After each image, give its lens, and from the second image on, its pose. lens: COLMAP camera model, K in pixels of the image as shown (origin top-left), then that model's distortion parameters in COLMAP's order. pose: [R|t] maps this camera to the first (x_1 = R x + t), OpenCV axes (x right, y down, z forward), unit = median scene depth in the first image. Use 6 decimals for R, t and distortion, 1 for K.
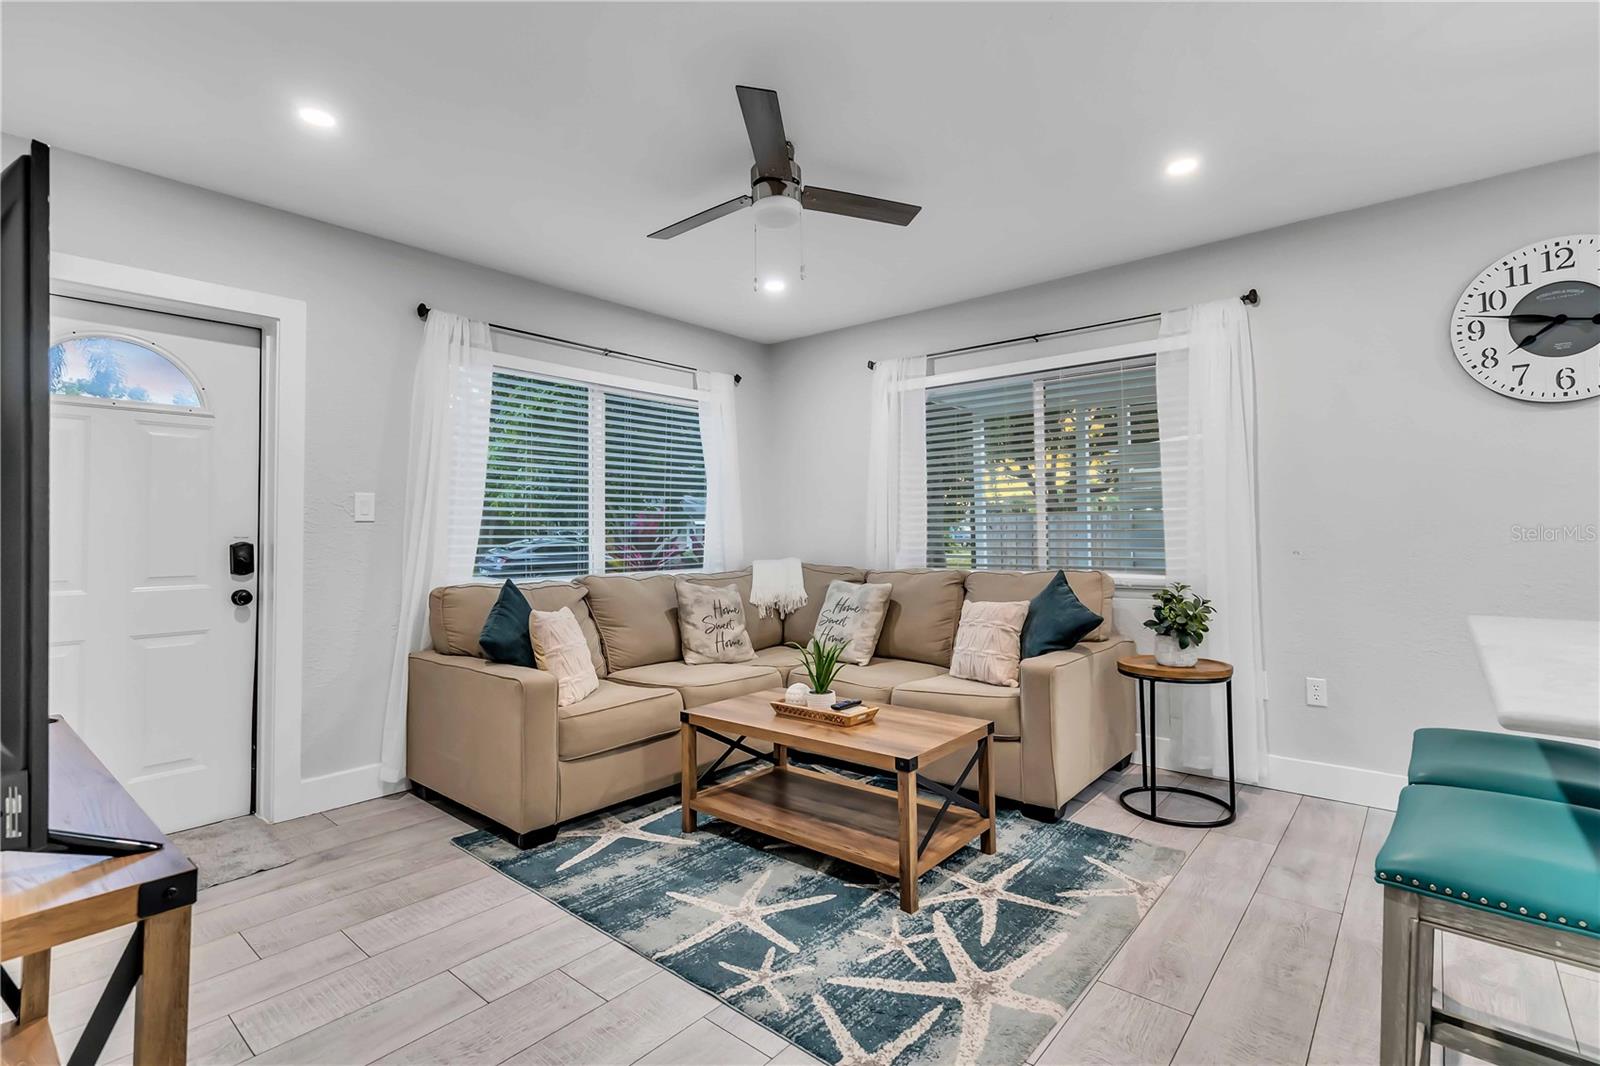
lens RADIAL K [[741.8, 0, 814.0], [0, 741.8, 511.5], [0, 0, 1]] dist [-0.011987, 0.004296]
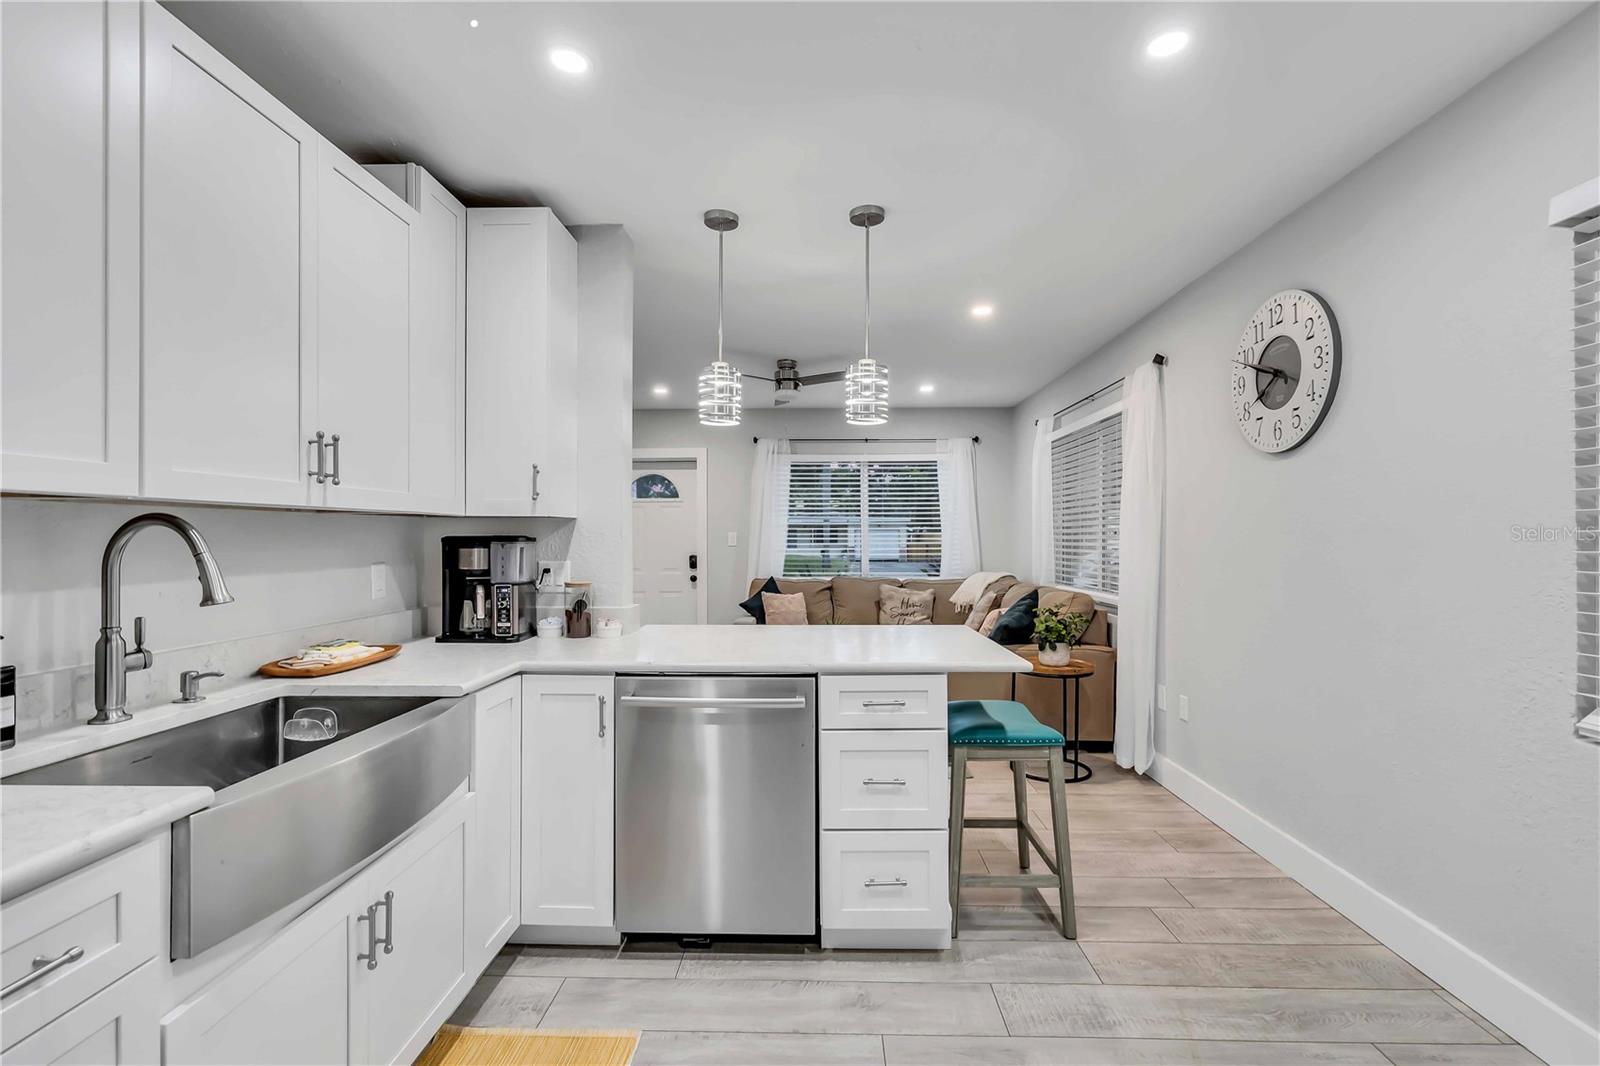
lens RADIAL K [[741.8, 0, 811.4], [0, 741.8, 537.2], [0, 0, 1]] dist [-0.011987, 0.004296]
pose [[0.626319, 0.005135, -0.779550, 1.335993], [0.018896, 0.999584, 0.021766, -0.059632], [0.779338, -0.028363, 0.625962, -0.167782]]
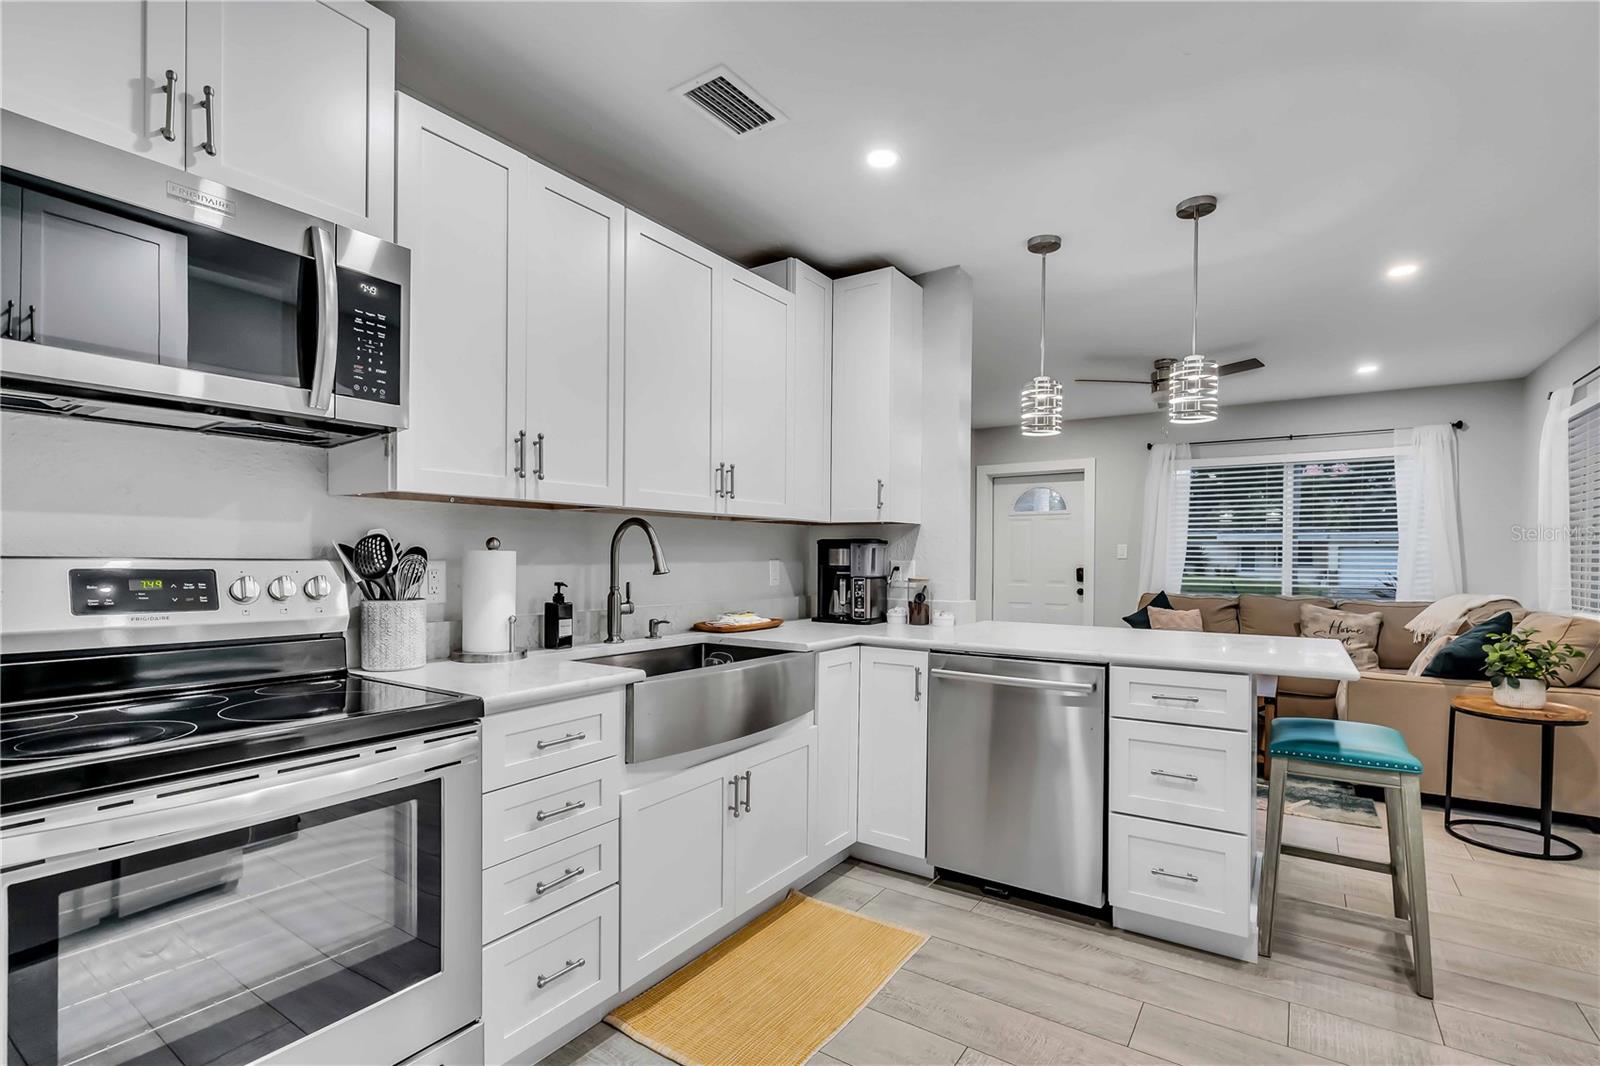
lens RADIAL K [[741.8, 0, 791.1], [0, 741.8, 562.0], [0, 0, 1]] dist [-0.011987, 0.004296]
pose [[0.101670, 0.016602, -0.994680, 1.484206], [0.021662, 0.999587, 0.018898, -0.039515], [0.994582, -0.023468, 0.101268, -0.119962]]
